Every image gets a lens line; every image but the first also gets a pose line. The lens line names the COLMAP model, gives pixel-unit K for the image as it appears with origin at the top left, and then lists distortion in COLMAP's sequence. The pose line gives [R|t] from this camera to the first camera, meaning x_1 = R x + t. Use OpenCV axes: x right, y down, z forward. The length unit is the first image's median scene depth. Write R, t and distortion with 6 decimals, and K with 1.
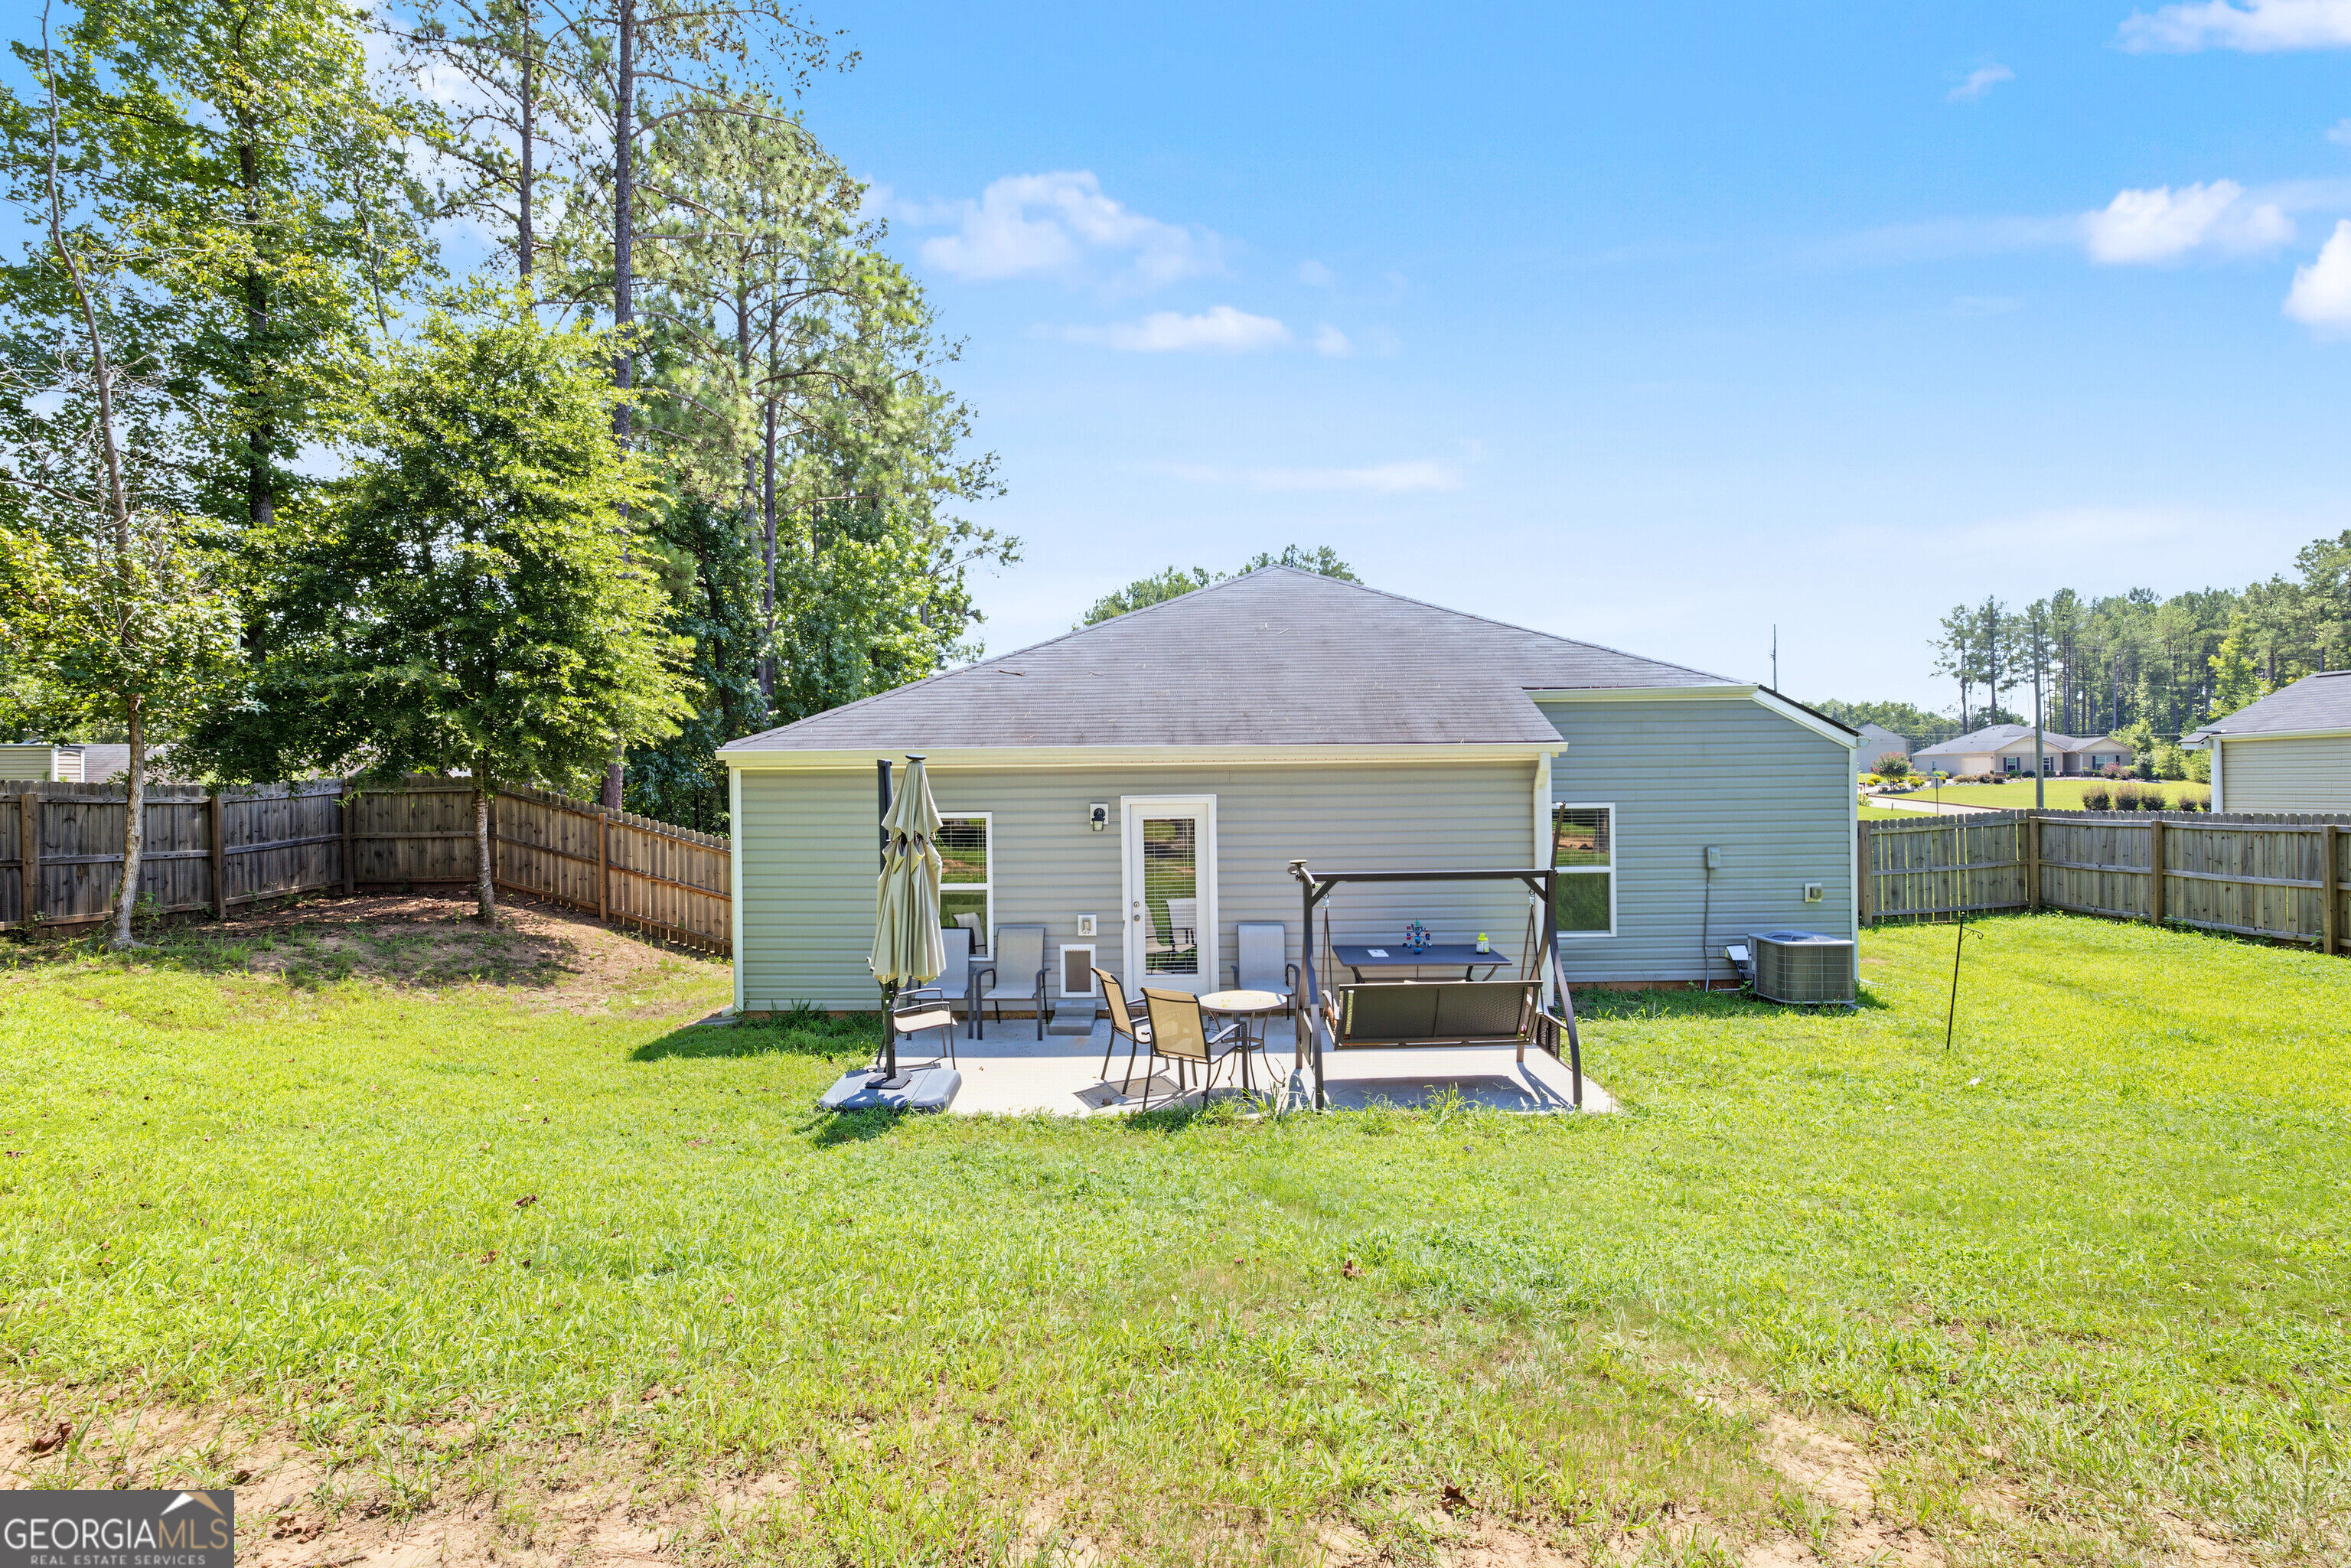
lens RADIAL K [[1058.5, 0, 1172.8], [0, 1058.5, 755.5], [0, 0, 1]] dist [-0.003029, -0.000228]
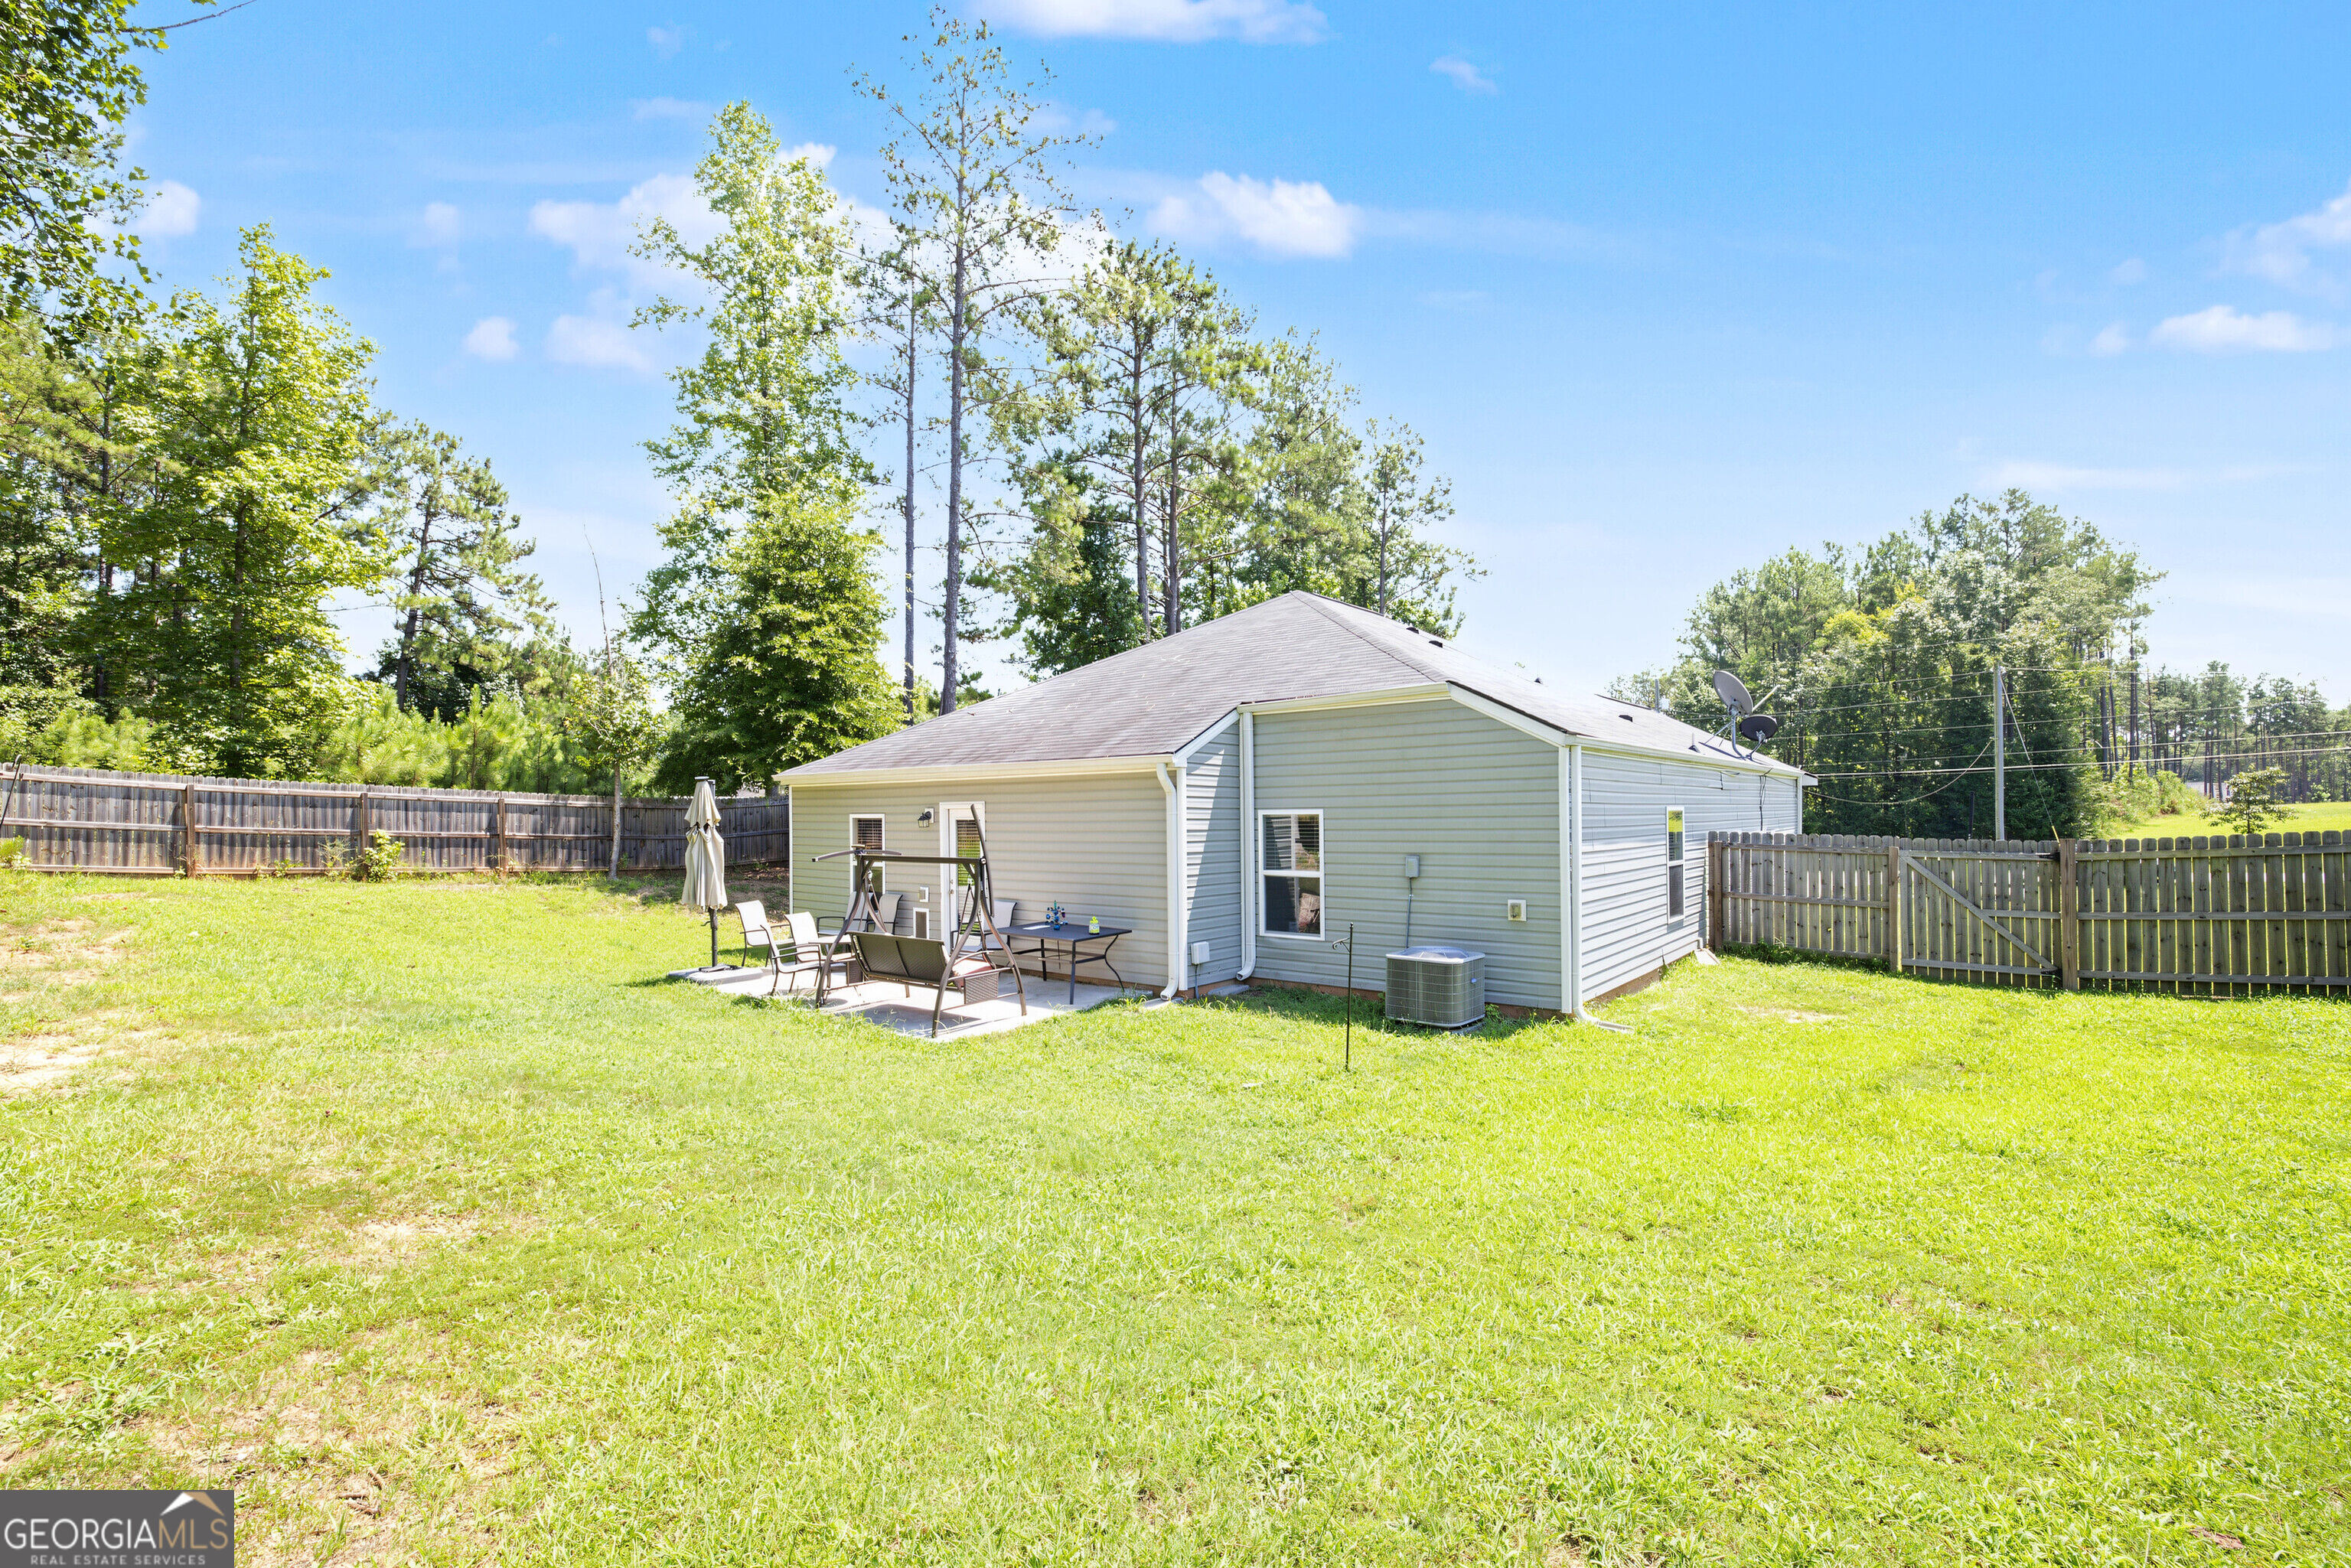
lens RADIAL K [[1058.5, 0, 1172.8], [0, 1058.5, 755.5], [0, 0, 1]] dist [-0.003029, -0.000228]
pose [[0.761131, -0.031460, -0.647834, 1.007644], [0.021965, 0.999500, -0.022732, 0.013192], [0.648226, 0.003073, 0.761442, 0.131404]]
